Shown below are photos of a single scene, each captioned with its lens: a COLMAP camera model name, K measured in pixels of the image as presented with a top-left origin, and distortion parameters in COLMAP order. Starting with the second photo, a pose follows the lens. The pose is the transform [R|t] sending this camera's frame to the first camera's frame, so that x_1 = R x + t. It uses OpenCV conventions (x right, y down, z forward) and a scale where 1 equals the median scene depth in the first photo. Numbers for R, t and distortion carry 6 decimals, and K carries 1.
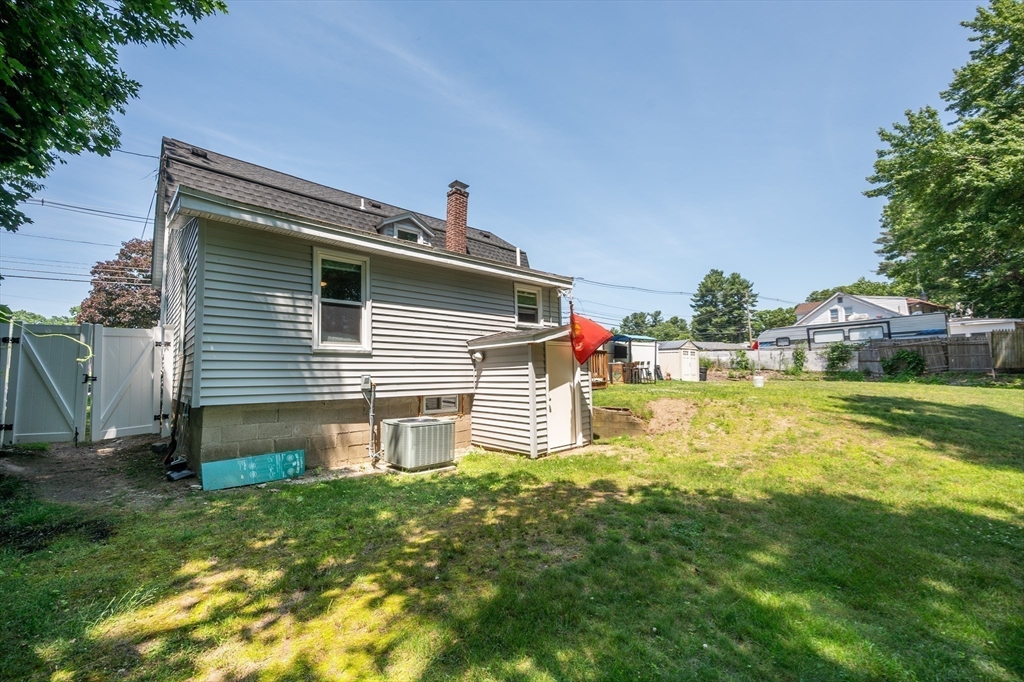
lens RADIAL K [[409.3, 0, 512.0], [0, 409.3, 341.0], [0, 0, 1]] dist [-0.001415, -0.000133]
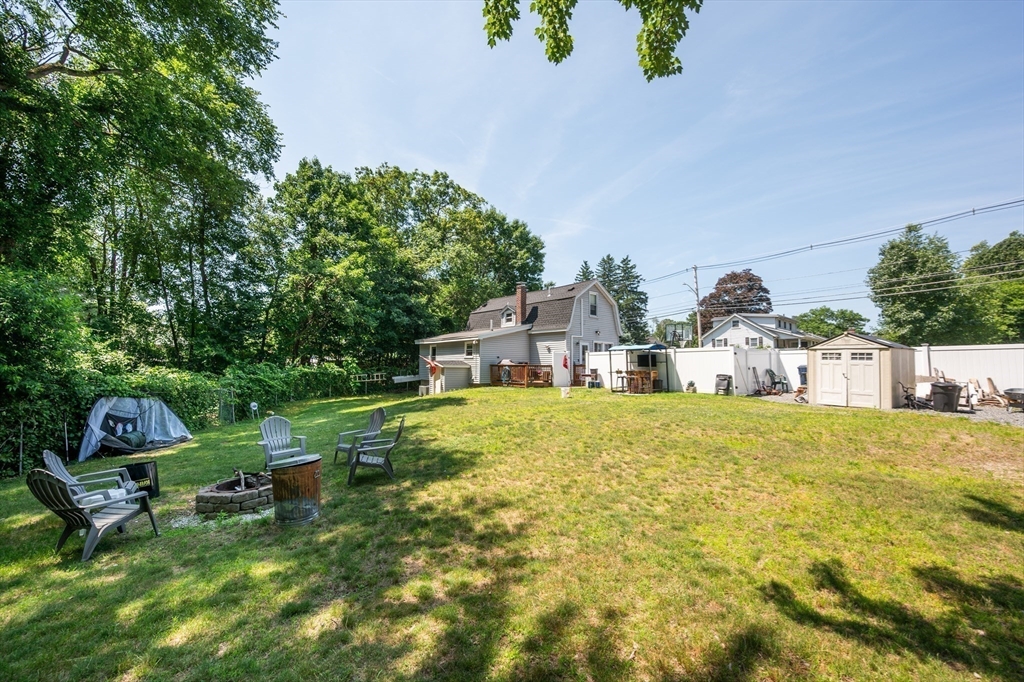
lens RADIAL K [[409.3, 0, 512.0], [0, 409.3, 341.0], [0, 0, 1]] dist [-0.001415, -0.000133]
pose [[-0.032600, -0.052576, -0.998085, 2.639609], [0.072158, 0.995886, -0.054817, 0.021845], [0.996860, -0.073807, -0.028672, 1.377420]]
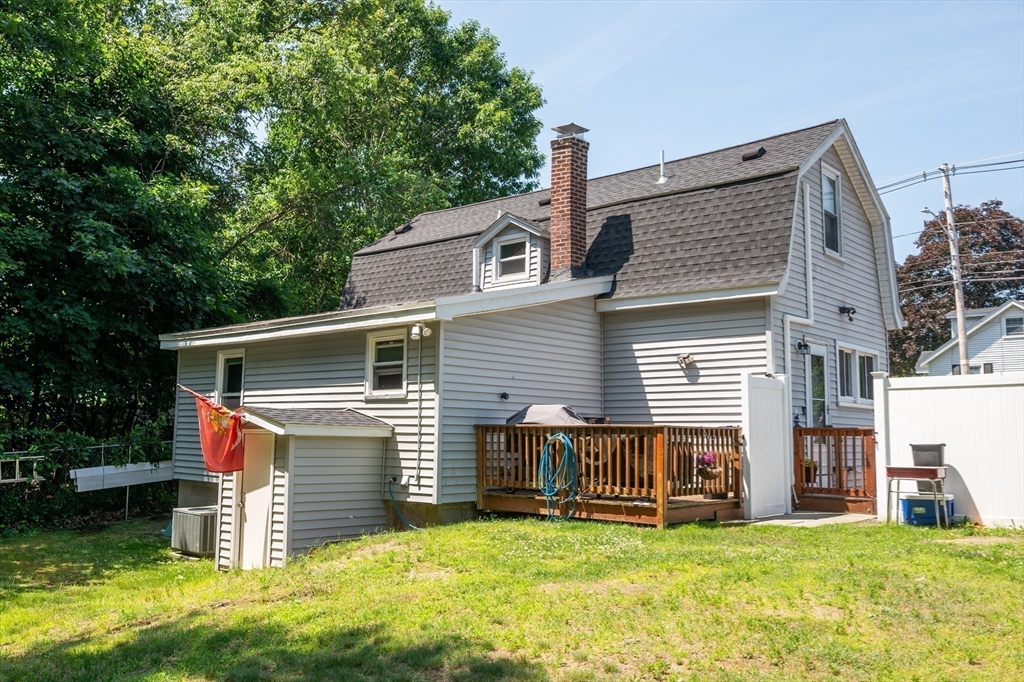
lens RADIAL K [[882.0, 0, 512.0], [0, 882.0, 341.0], [0, 0, 1]] dist [-0.002487, -0.000525]
pose [[0.110385, -0.091856, -0.989635, 1.447261], [0.065633, 0.994220, -0.084960, 0.008571], [0.991719, -0.055575, 0.115776, 1.063364]]
